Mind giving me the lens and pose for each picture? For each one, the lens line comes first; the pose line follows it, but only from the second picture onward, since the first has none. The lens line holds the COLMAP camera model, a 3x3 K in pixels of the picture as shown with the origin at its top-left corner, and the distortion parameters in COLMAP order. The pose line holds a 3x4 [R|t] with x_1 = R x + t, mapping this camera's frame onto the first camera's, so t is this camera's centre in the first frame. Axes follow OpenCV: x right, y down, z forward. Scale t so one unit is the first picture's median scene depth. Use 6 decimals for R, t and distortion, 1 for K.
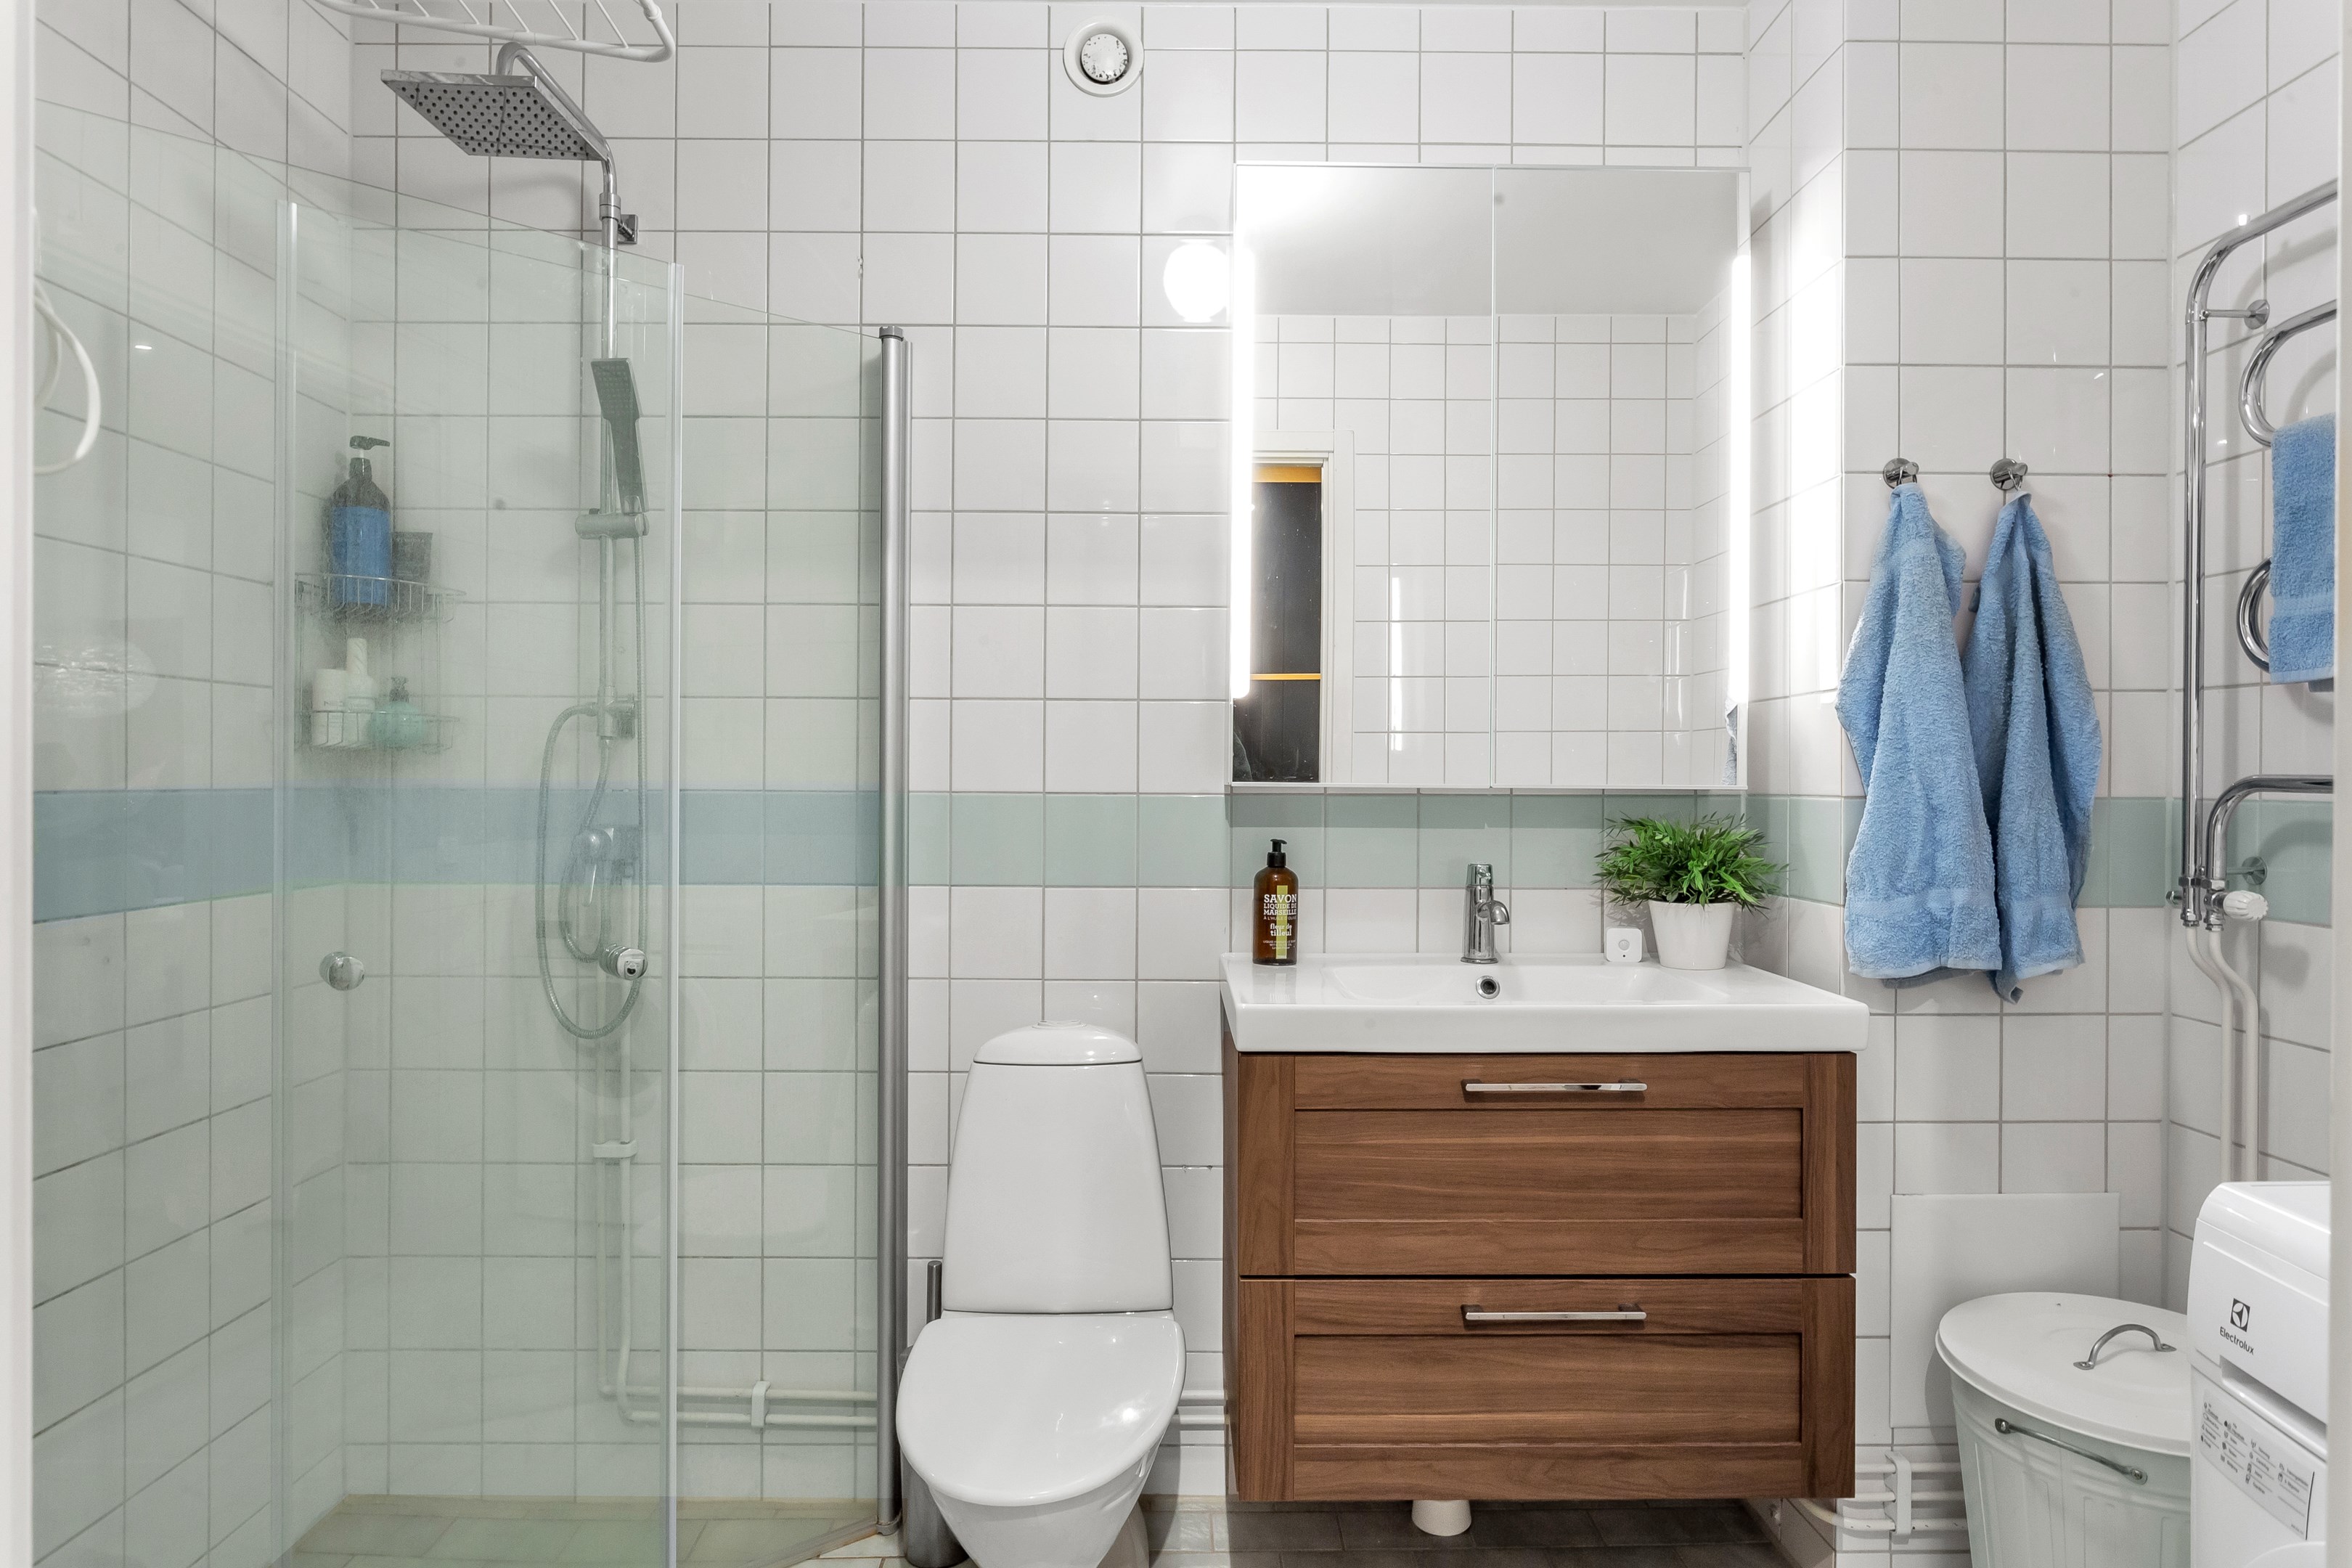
lens RADIAL K [[1365.2, 0, 1180.8], [0, 1365.2, 774.8], [0, 0, 1]] dist [-0.016827, 0.013221]
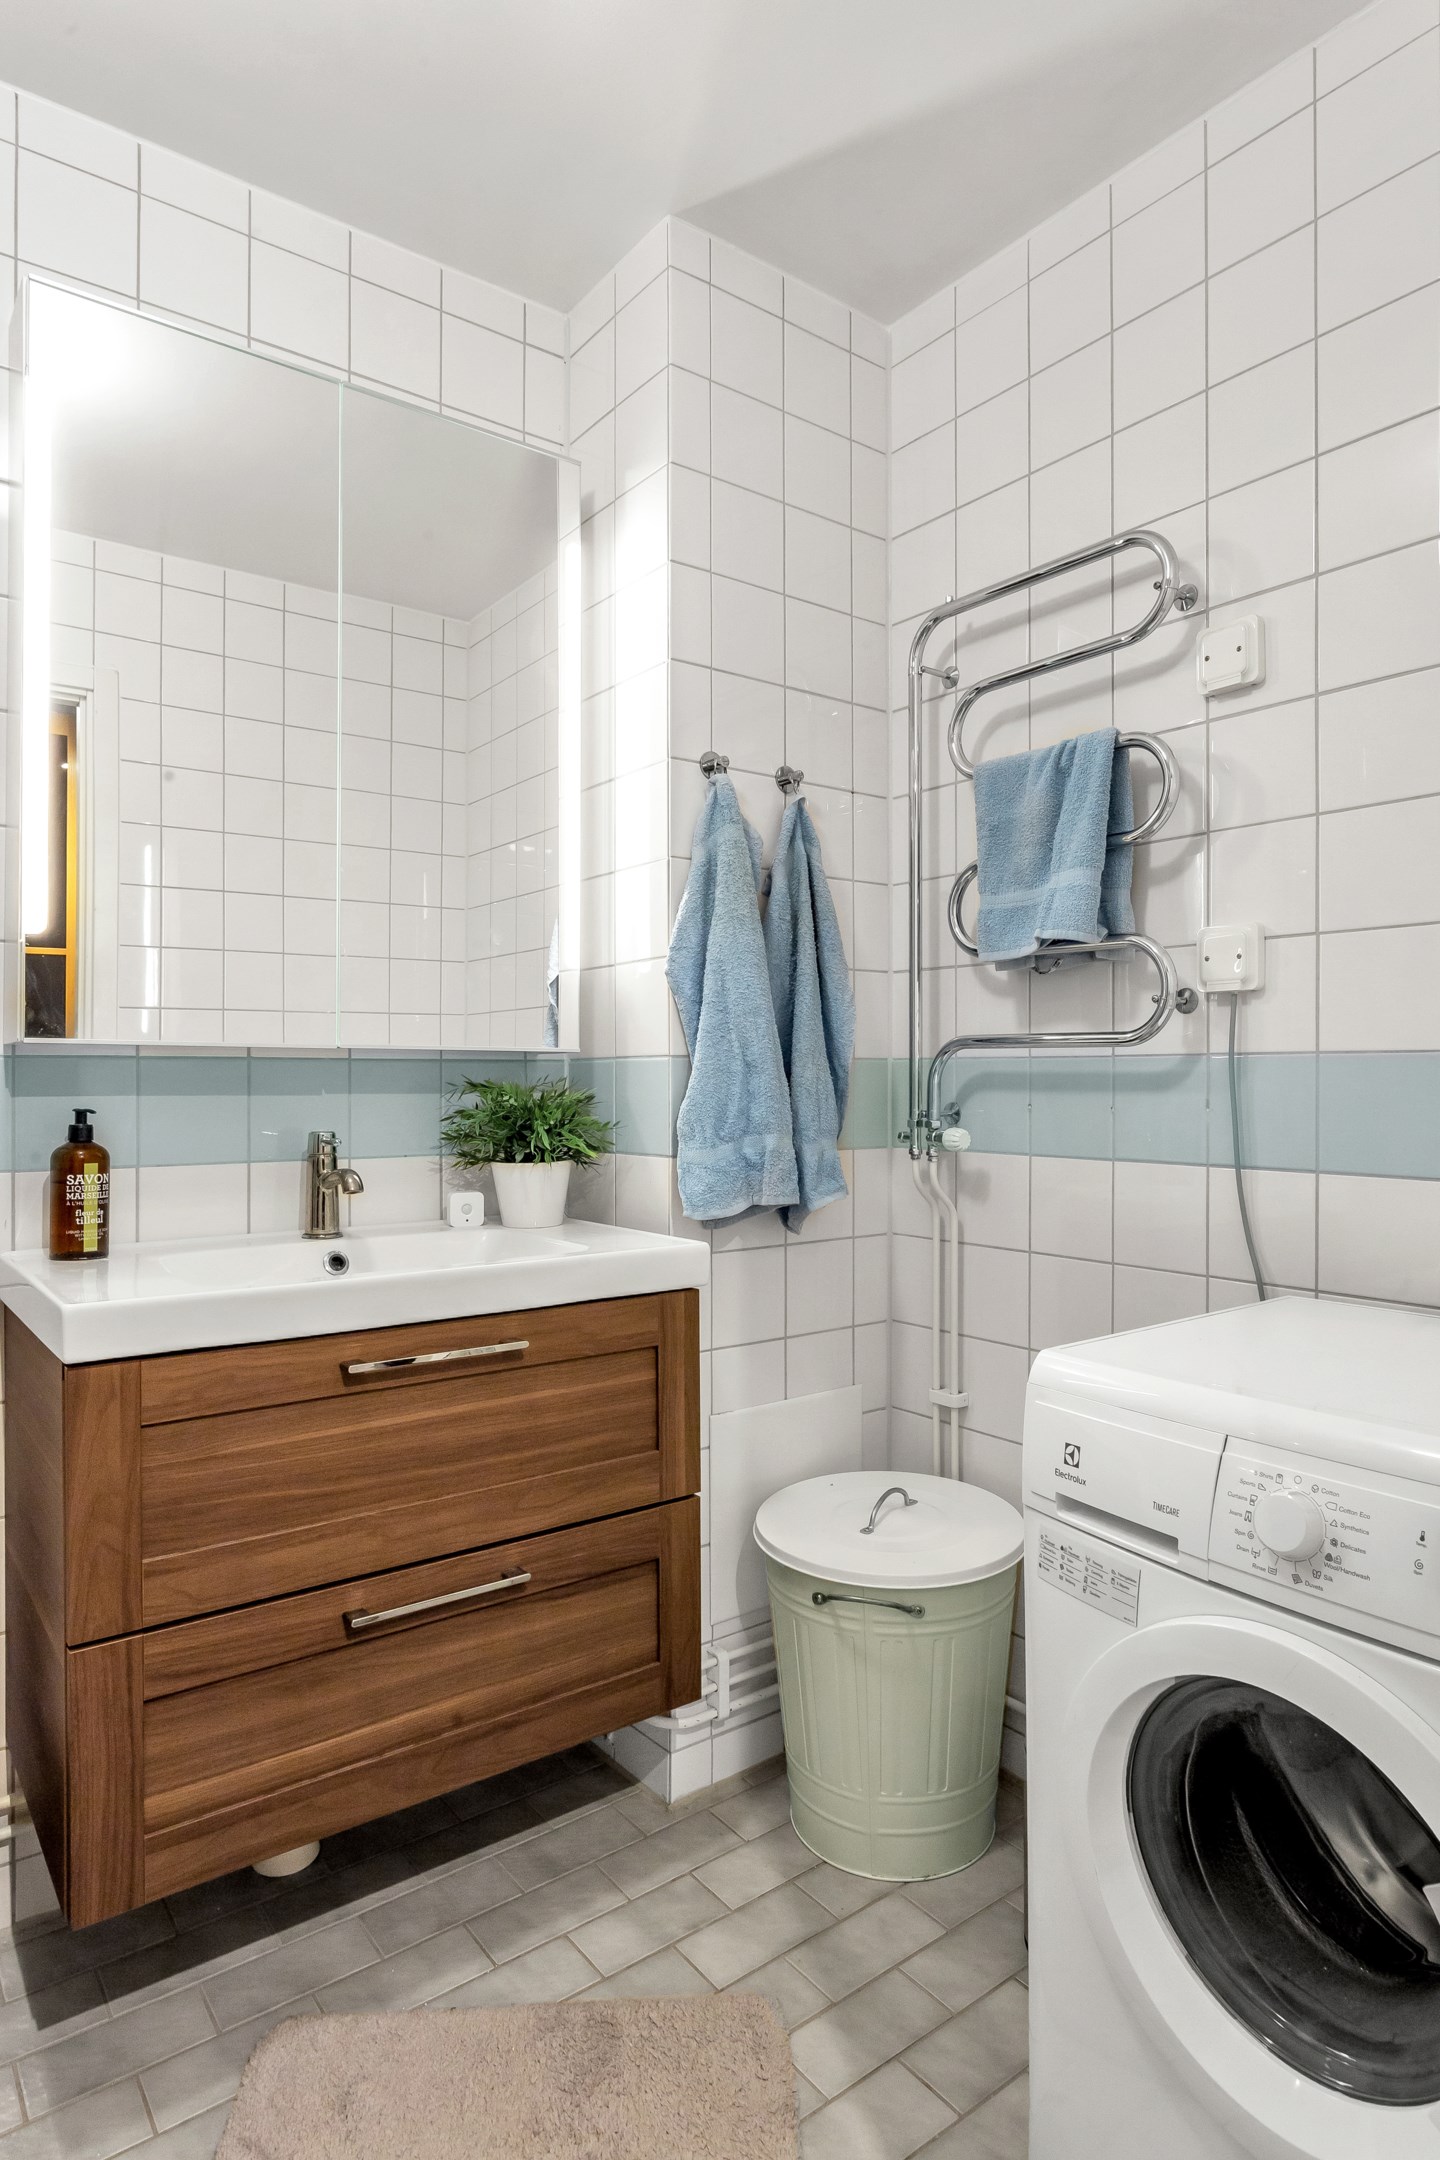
lens RADIAL K [[1253.8, 0, 720.0], [0, 1253.8, 1080.0], [0, 0, 1]] dist [-0.016827, 0.013221]
pose [[0.802713, -0.003657, 0.596355, -0.083466], [0.007259, 0.999967, -0.003639, 0.041663], [-0.596322, 0.007250, 0.802713, 0.184499]]
